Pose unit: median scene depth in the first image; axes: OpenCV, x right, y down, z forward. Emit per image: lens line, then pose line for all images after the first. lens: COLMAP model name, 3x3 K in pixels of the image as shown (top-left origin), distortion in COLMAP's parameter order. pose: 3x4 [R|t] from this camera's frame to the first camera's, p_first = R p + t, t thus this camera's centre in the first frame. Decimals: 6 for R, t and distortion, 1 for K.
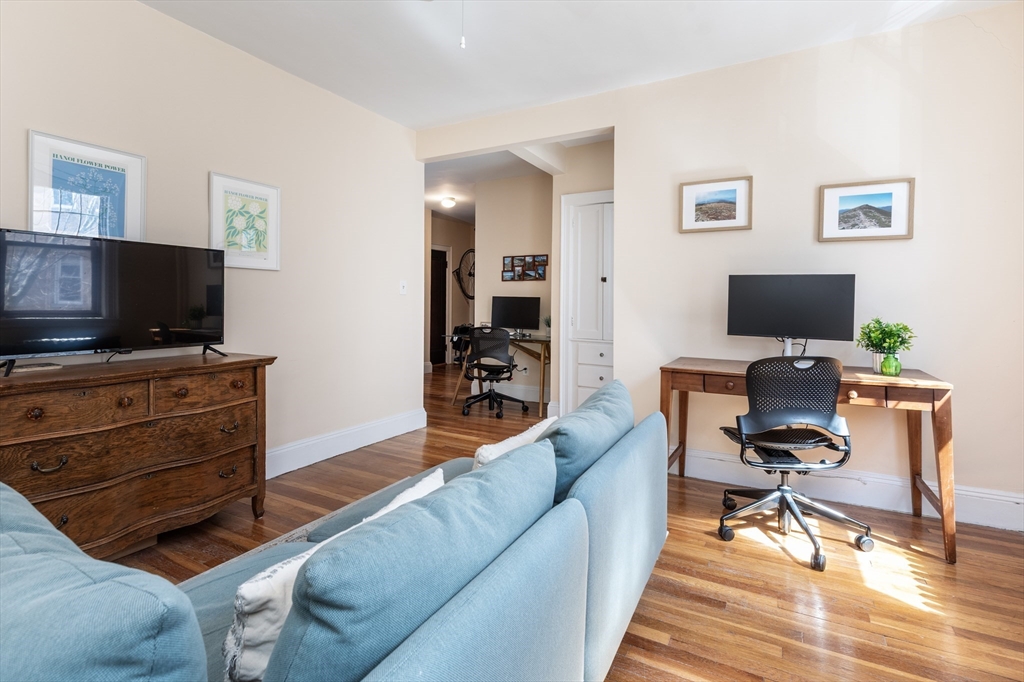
lens RADIAL K [[478.4, 0, 502.3], [0, 478.4, 306.7], [0, 0, 1]] dist [0.006934, 0.000293]
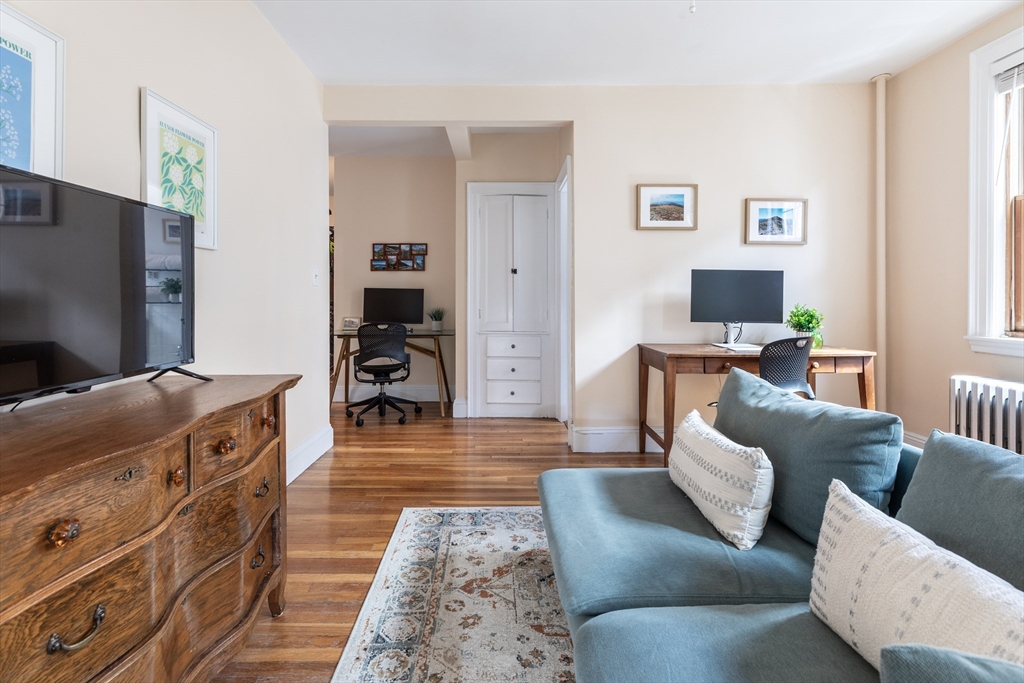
lens RADIAL K [[478.4, 0, 501.0], [0, 478.4, 299.6], [0, 0, 1]] dist [0.006934, 0.000293]
pose [[0.877790, -0.011389, 0.478910, -0.436246], [0.010229, 0.999935, 0.005030, -0.004110], [-0.478936, 0.000483, 0.877850, 0.199789]]
